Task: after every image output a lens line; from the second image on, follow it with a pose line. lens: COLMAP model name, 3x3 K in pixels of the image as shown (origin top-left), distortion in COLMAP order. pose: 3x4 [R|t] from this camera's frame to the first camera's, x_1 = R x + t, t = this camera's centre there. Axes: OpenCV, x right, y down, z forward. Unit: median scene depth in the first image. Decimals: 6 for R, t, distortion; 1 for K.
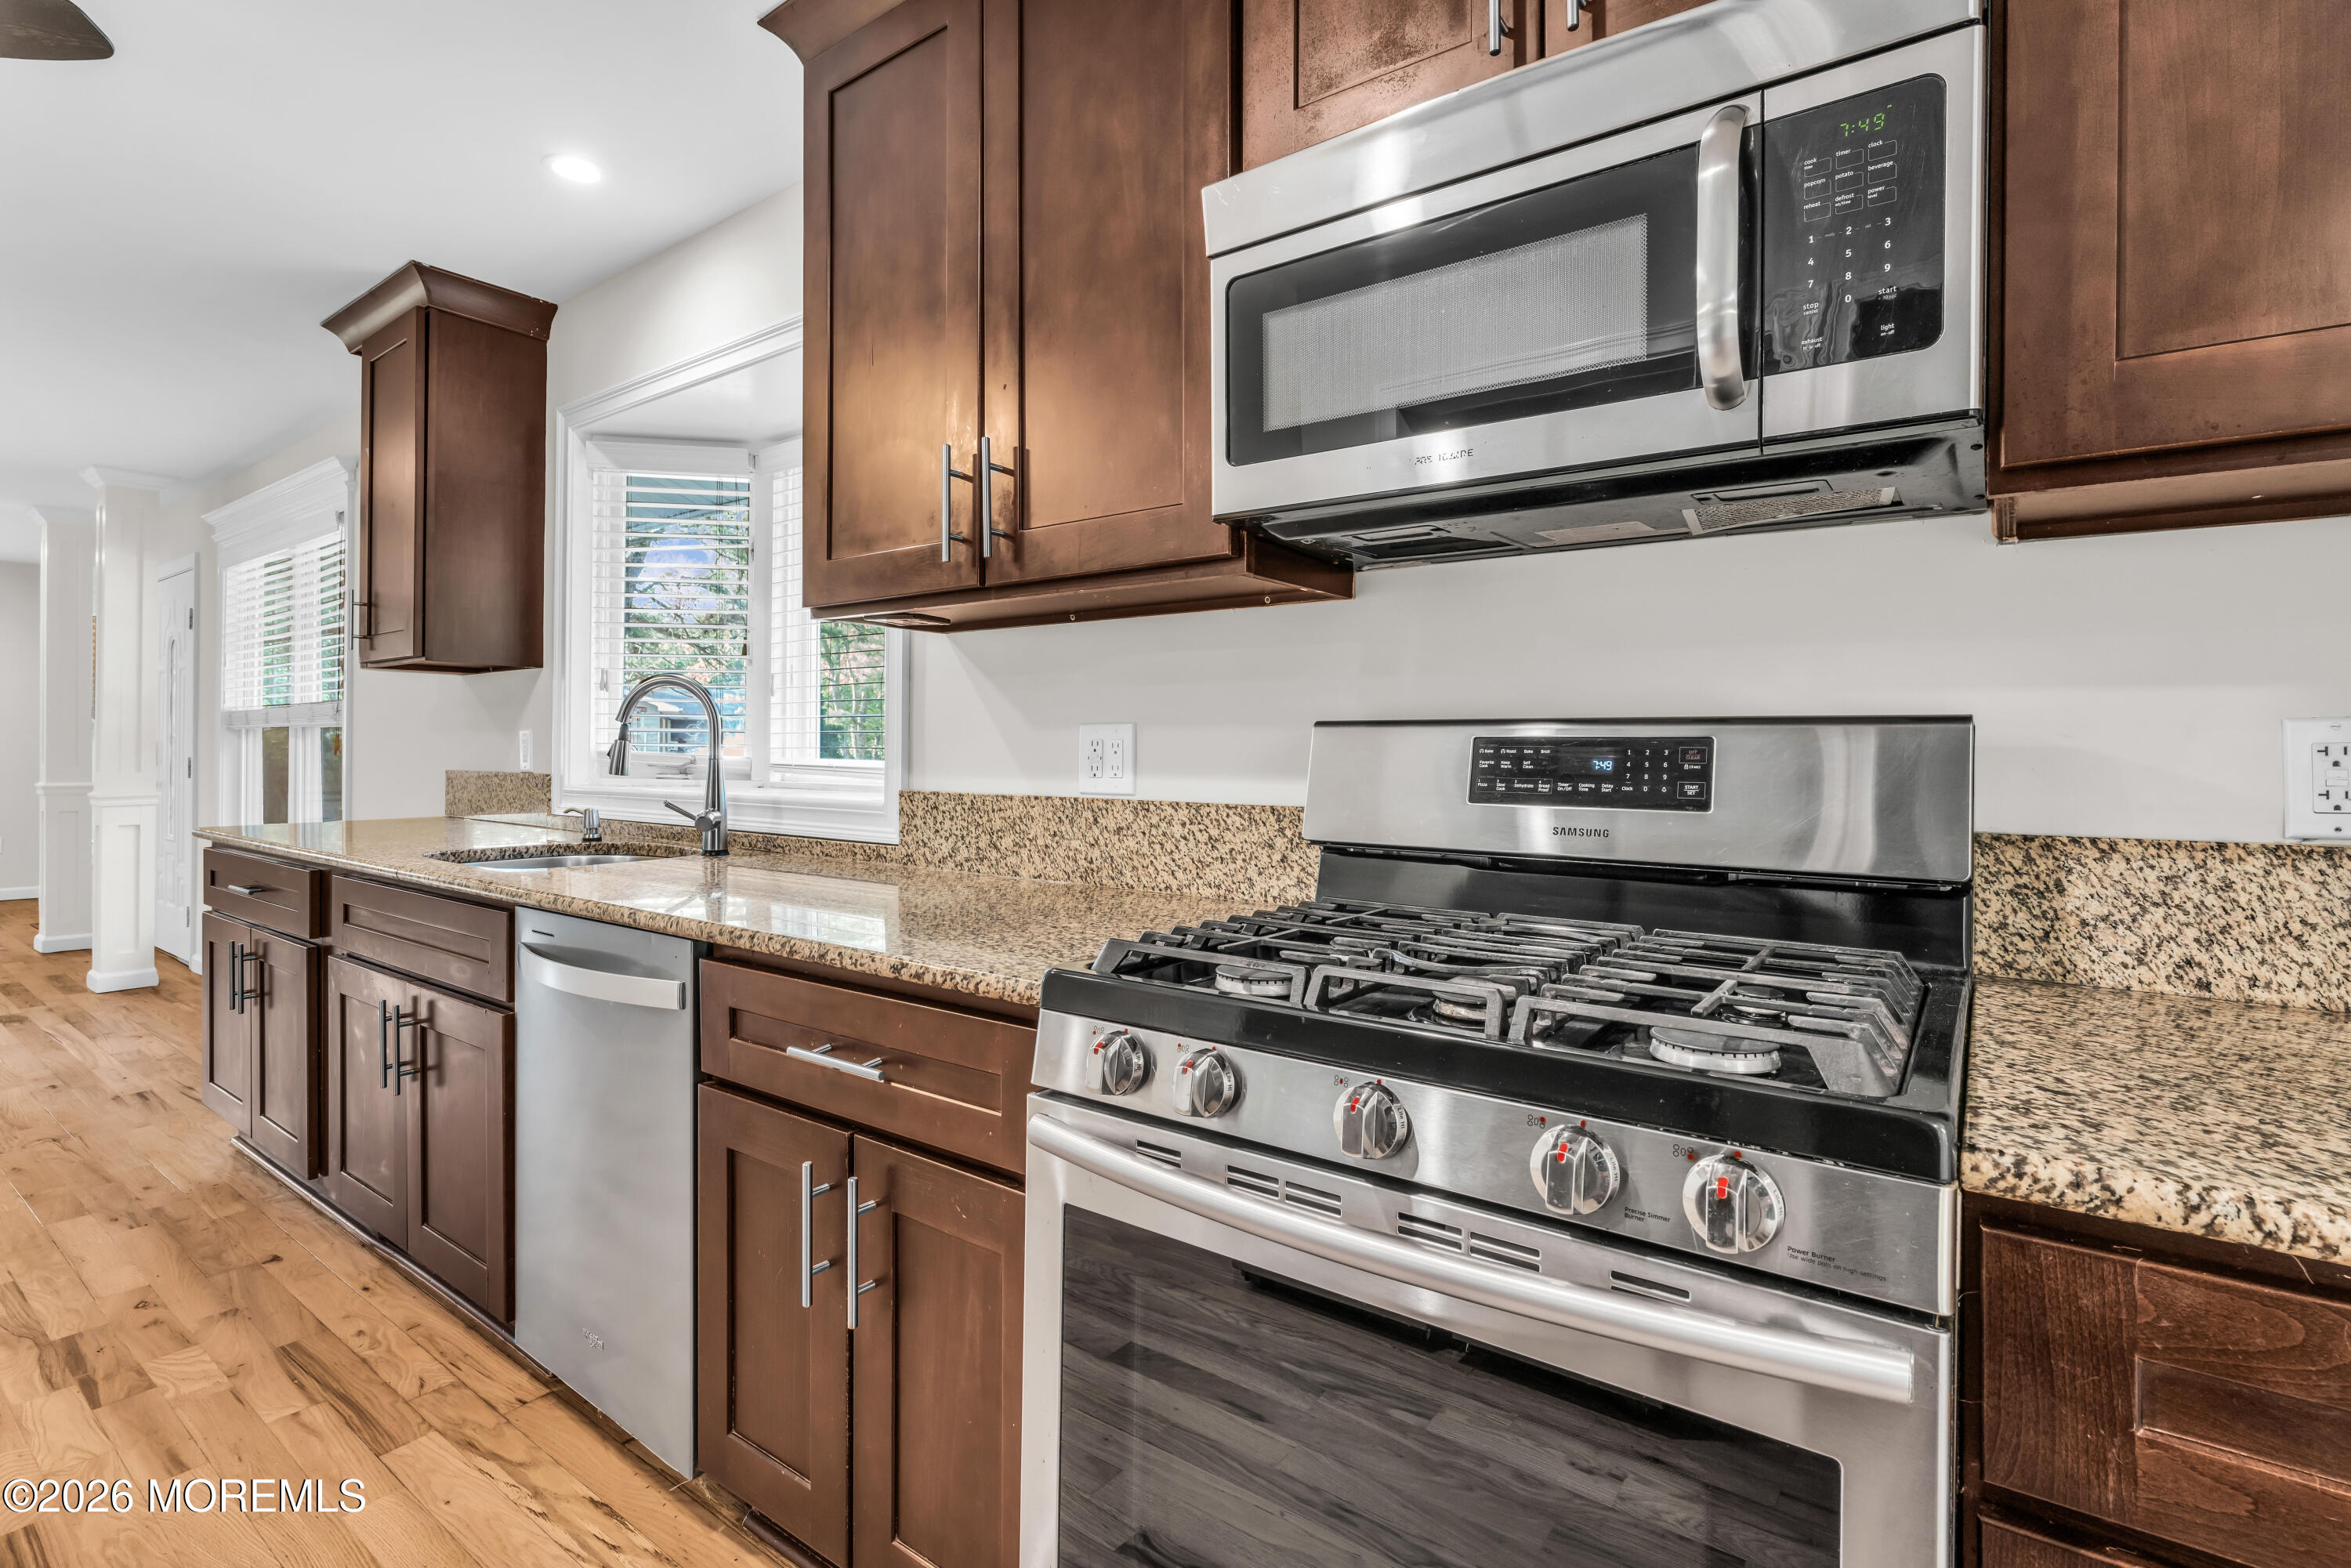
lens RADIAL K [[1107.6, 0, 1183.7], [0, 1107.6, 760.5], [0, 0, 1]] dist [-0.000264, 0.000399]
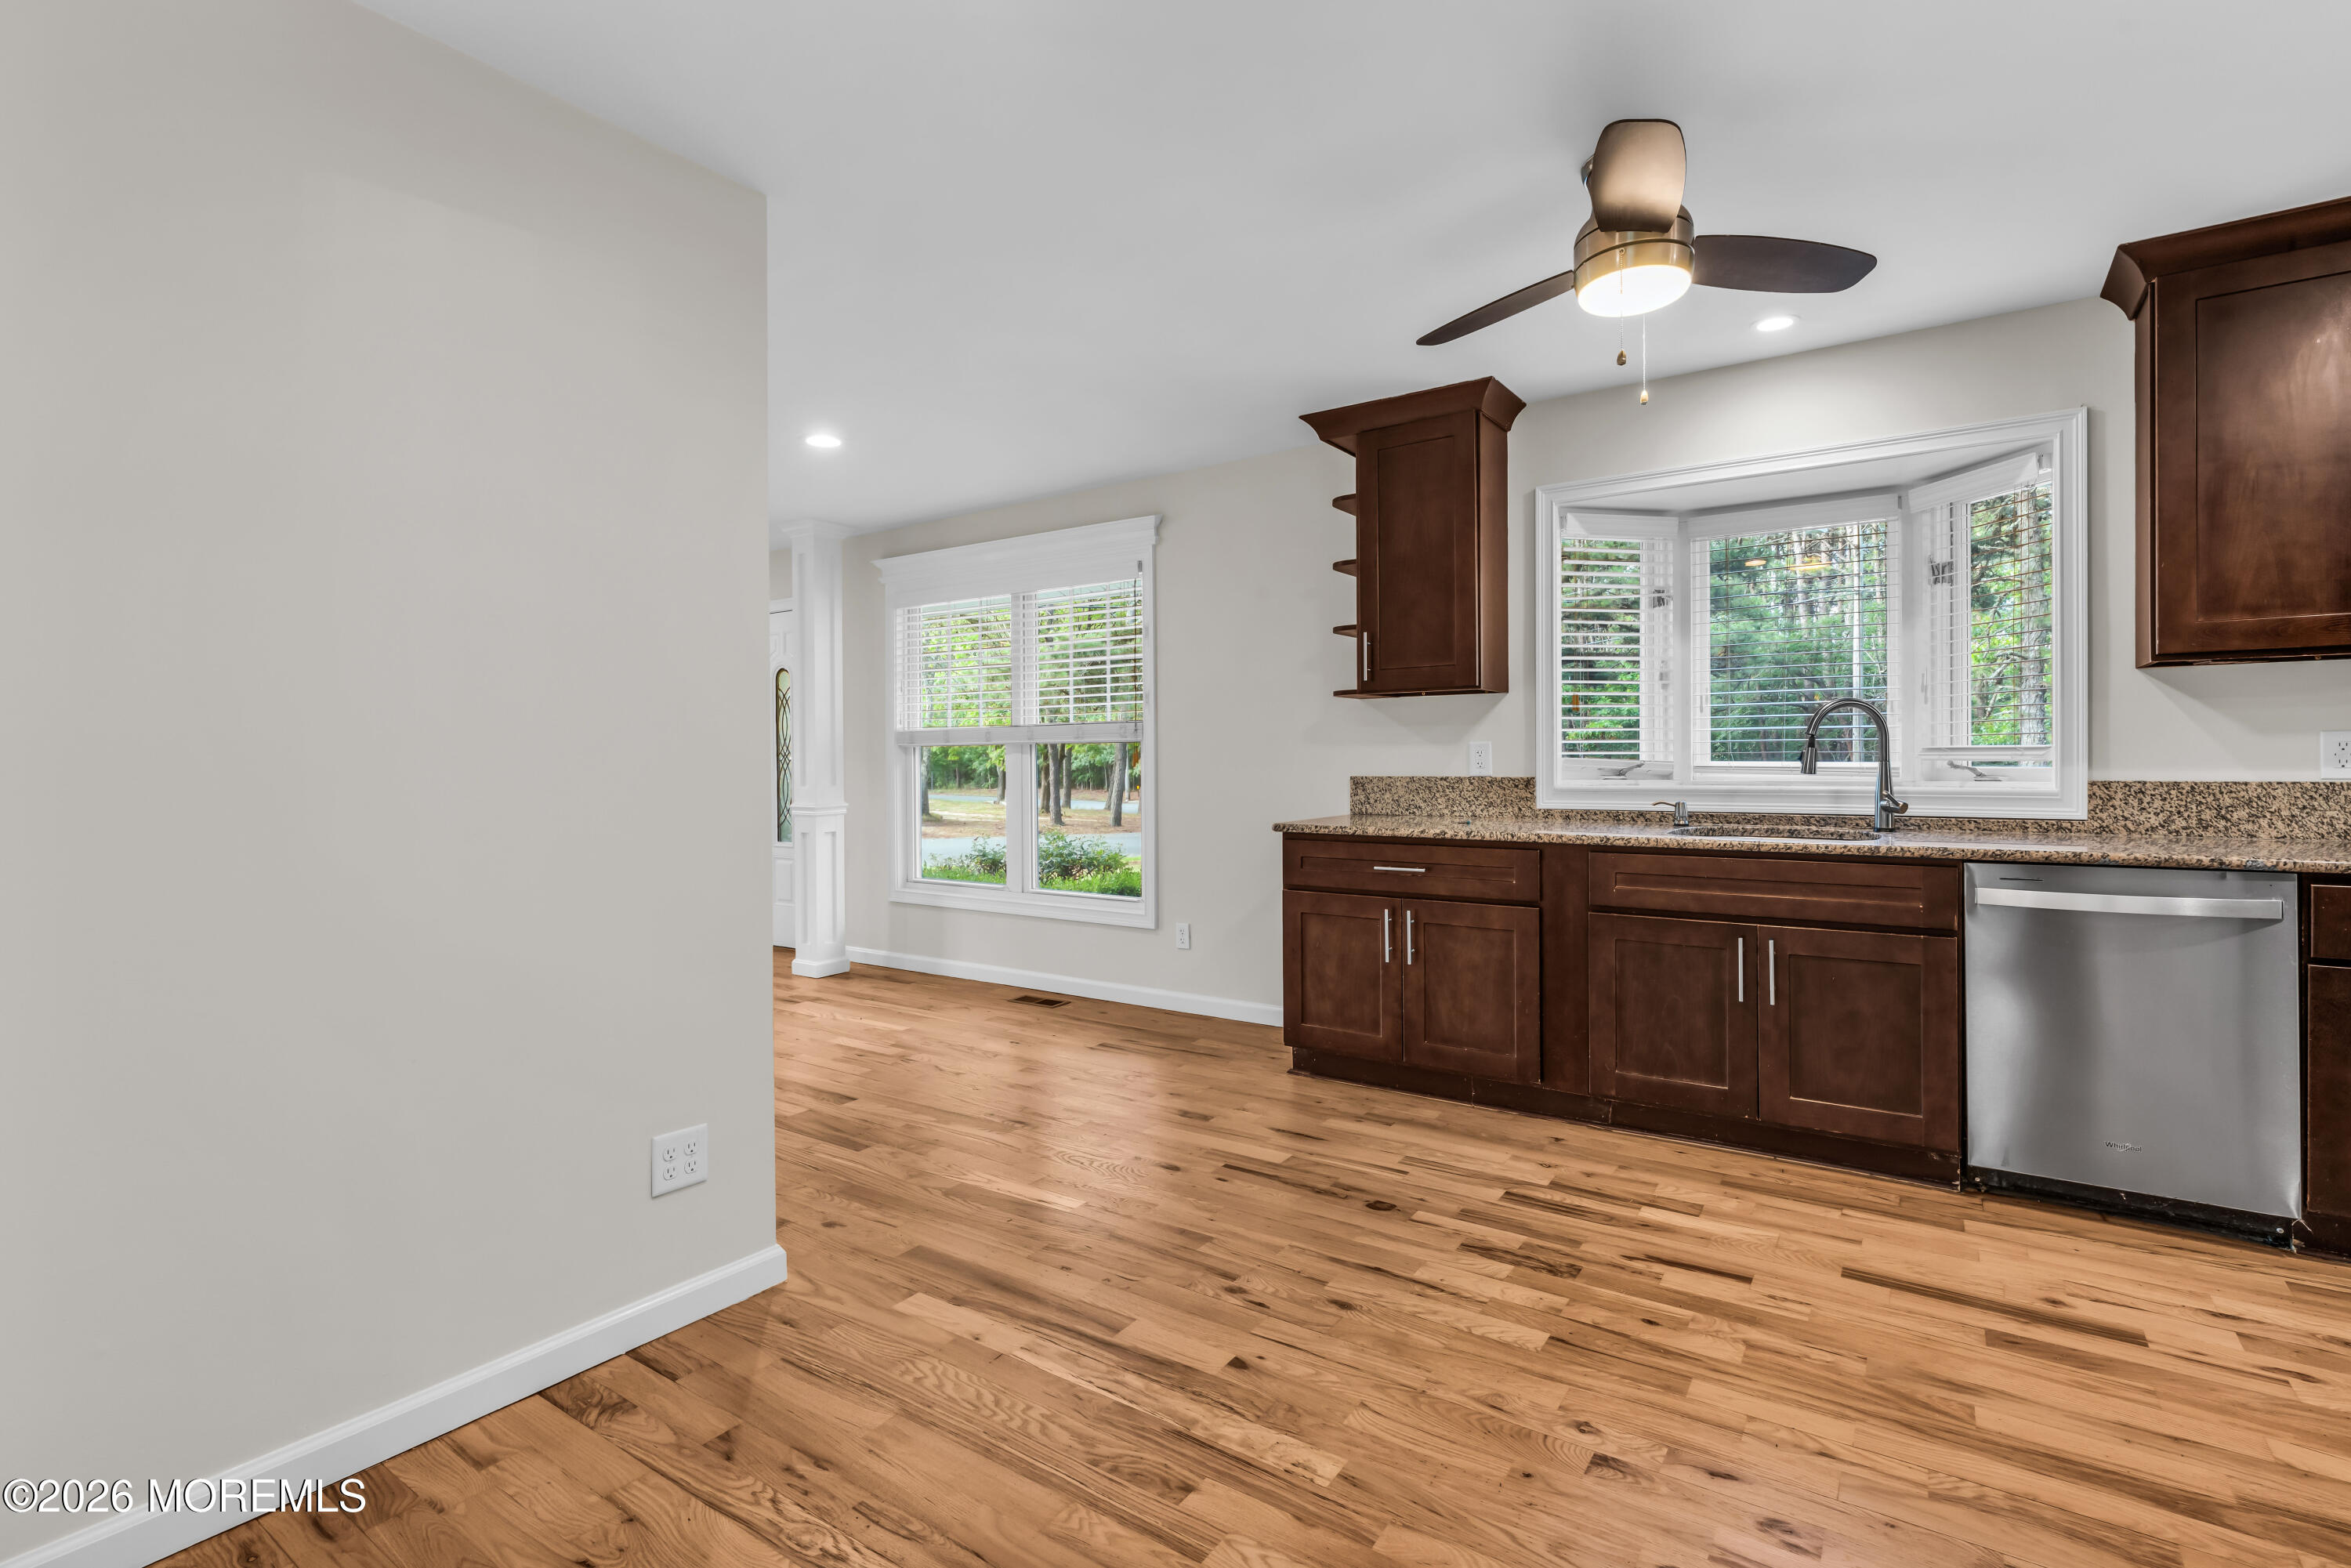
lens RADIAL K [[1107.6, 0, 1183.7], [0, 1107.6, 760.5], [0, 0, 1]] dist [-0.000264, 0.000399]
pose [[0.999379, -0.017352, 0.030660, -1.518573], [0.017464, 0.999842, -0.003398, -0.014943], [-0.030596, 0.003932, 0.999524, -0.384689]]
